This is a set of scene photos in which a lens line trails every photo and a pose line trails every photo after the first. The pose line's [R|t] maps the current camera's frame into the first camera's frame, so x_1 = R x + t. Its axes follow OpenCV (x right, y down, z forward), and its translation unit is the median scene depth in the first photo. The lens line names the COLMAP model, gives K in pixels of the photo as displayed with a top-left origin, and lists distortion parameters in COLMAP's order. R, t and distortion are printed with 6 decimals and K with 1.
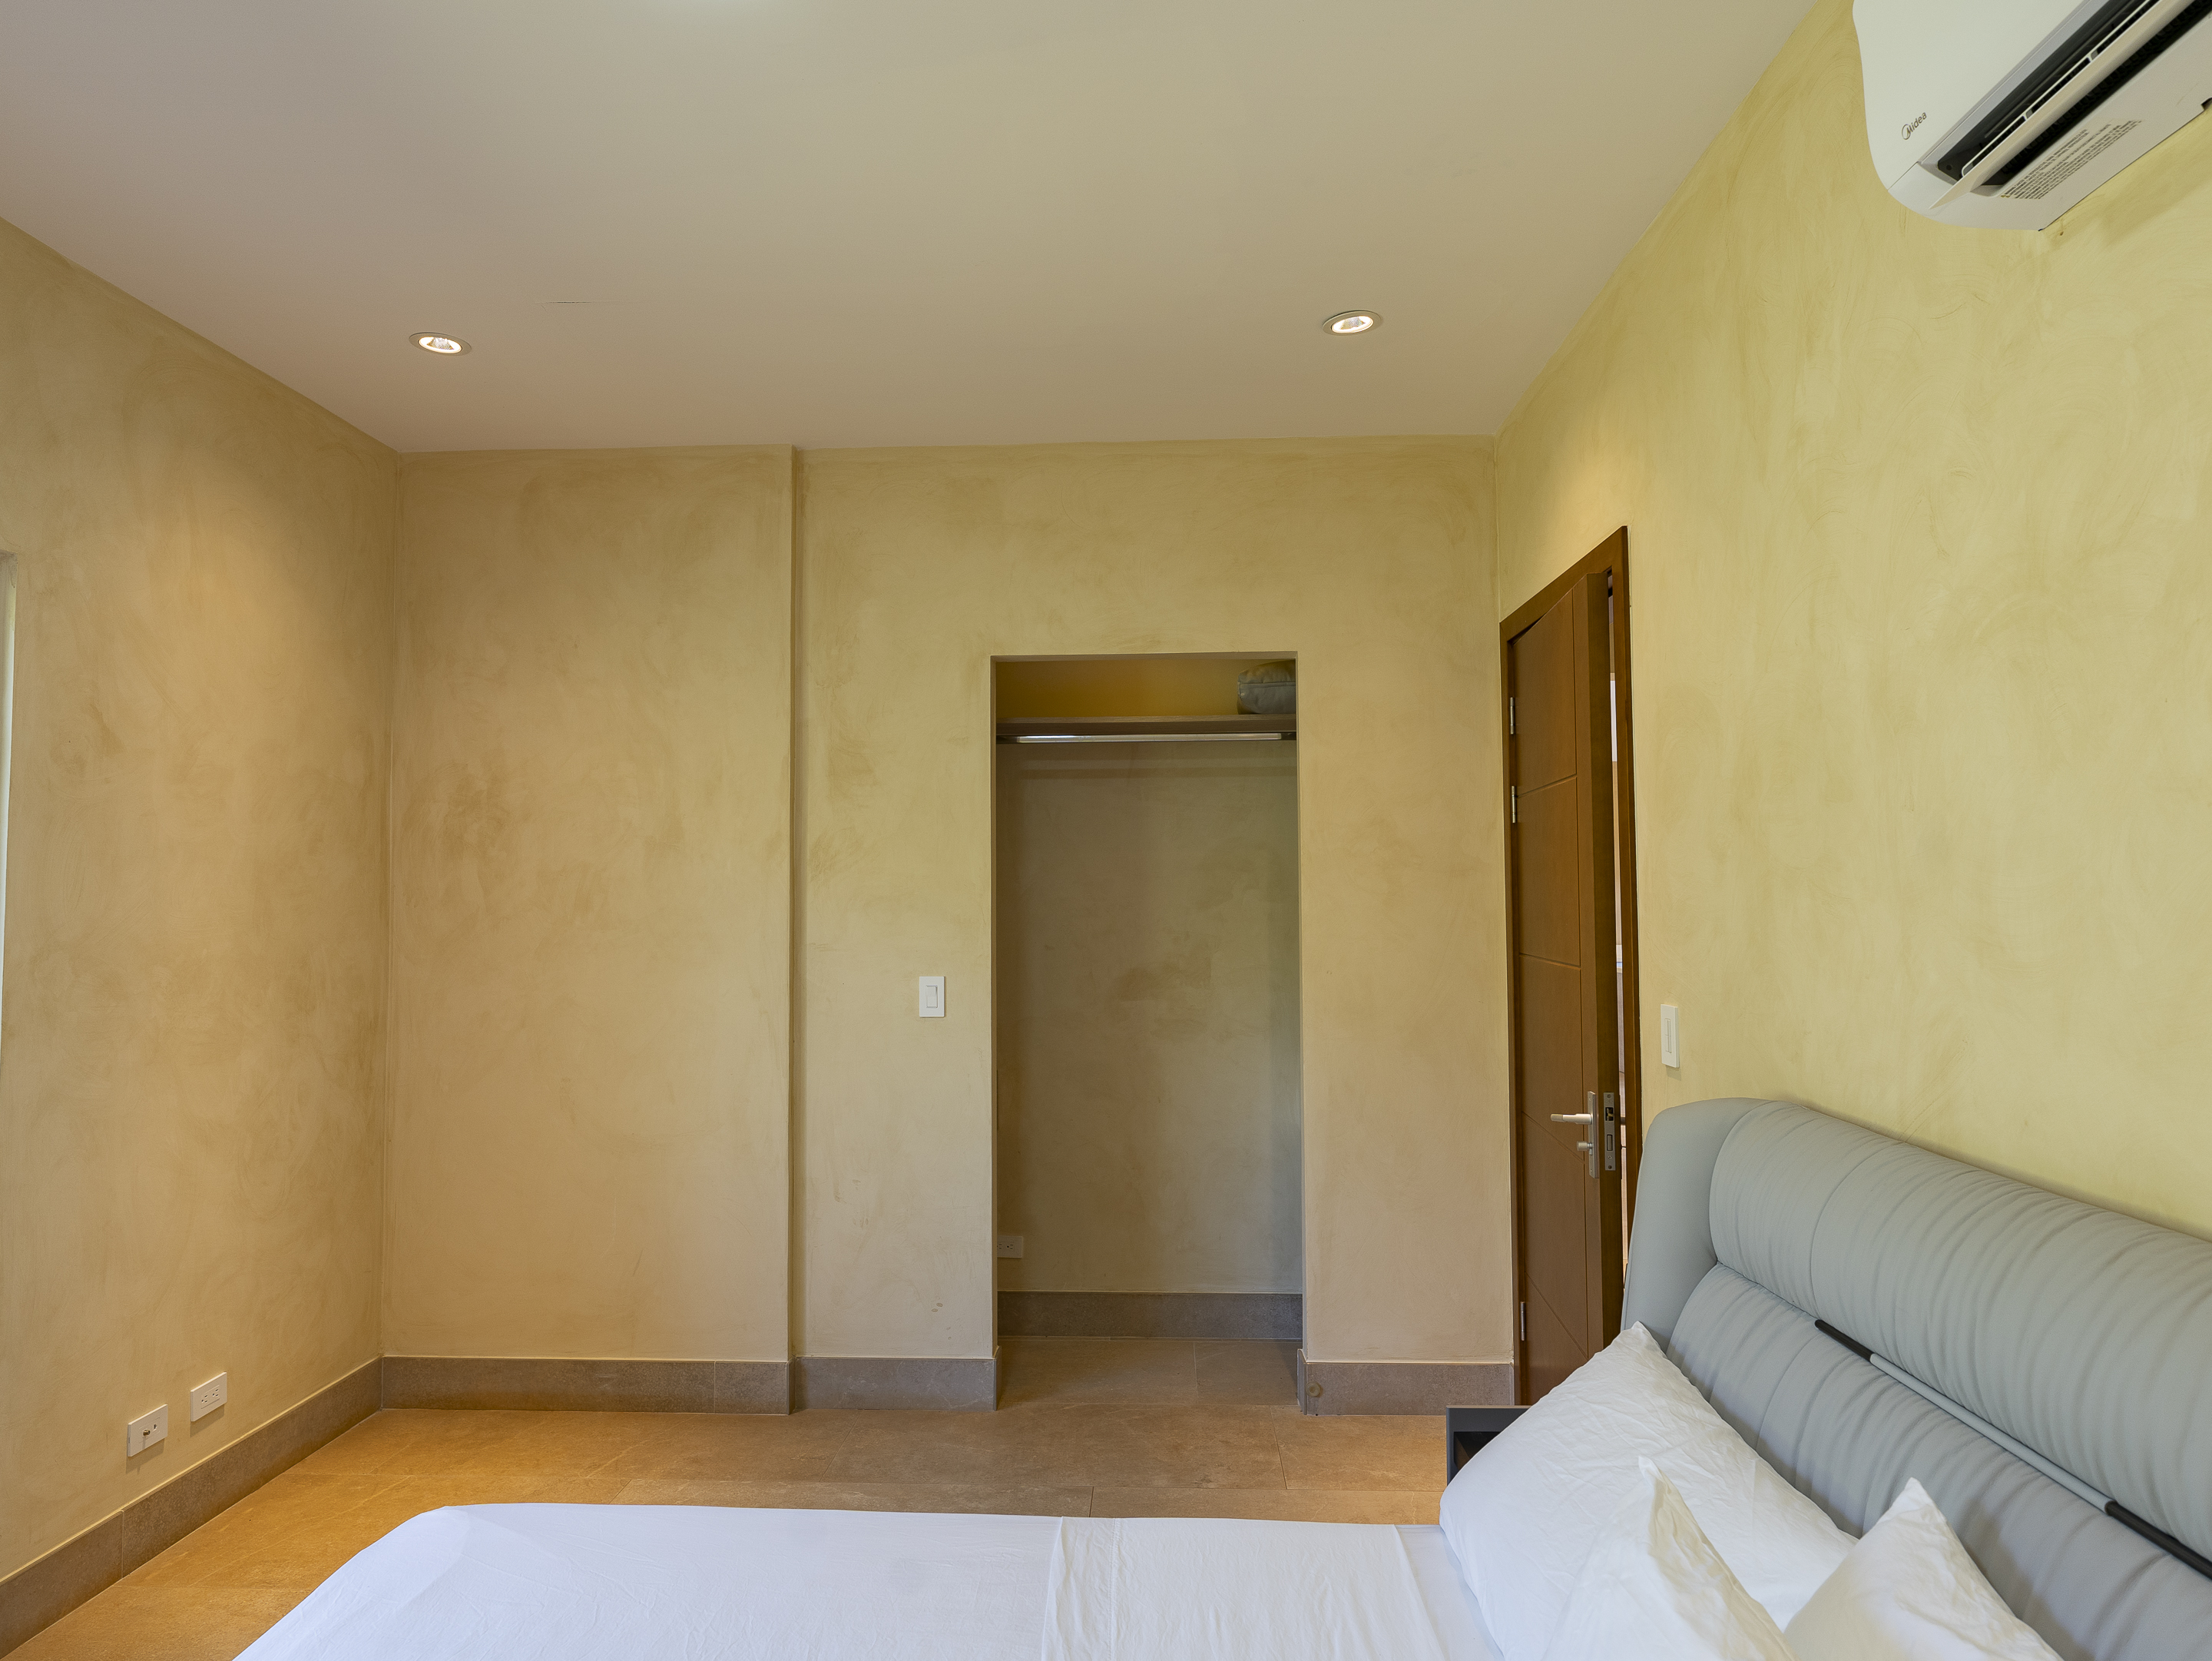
lens RADIAL K [[1375.0, 0, 1103.2], [0, 1375.0, 831.5], [0, 0, 1]] dist [-0.005905, 0.003545]
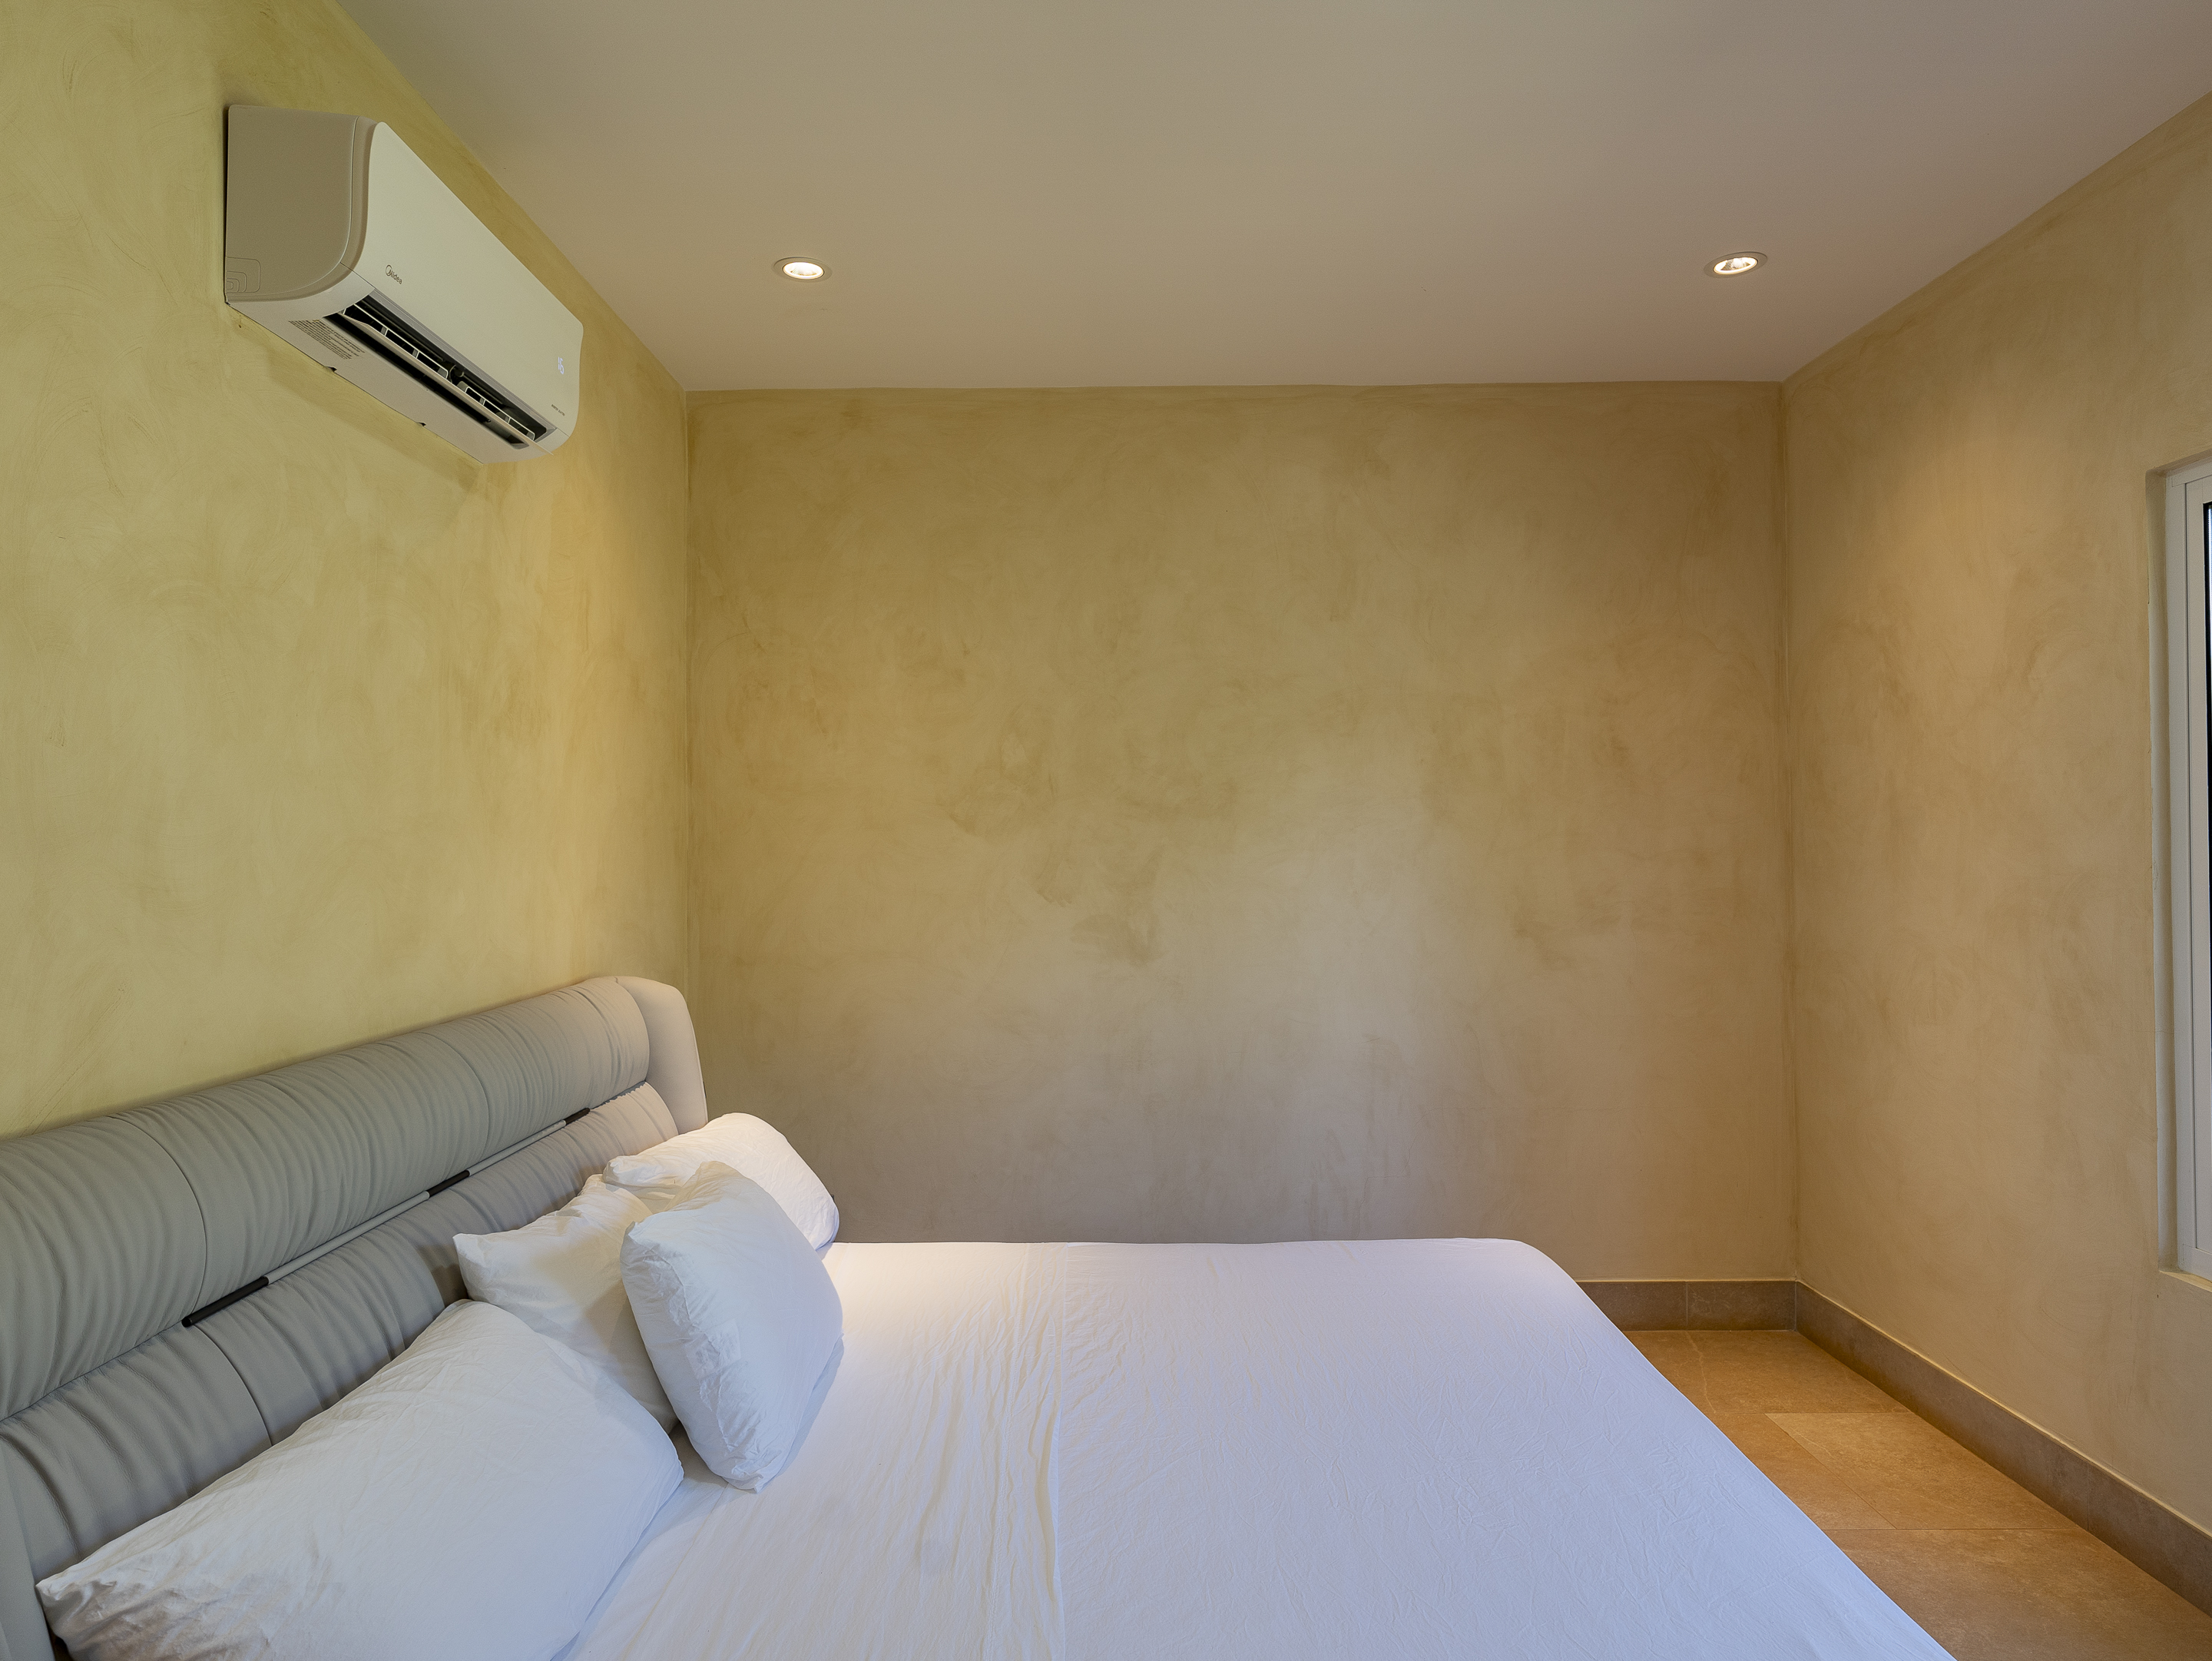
lens RADIAL K [[1375.0, 0, 1106.9], [0, 1375.0, 833.2], [0, 0, 1]] dist [-0.005905, 0.003545]
pose [[-0.999134, 0.012756, -0.039611, -0.046247], [0.015078, 0.998150, -0.058906, 0.111663], [0.038787, -0.059452, -0.997477, 2.064939]]
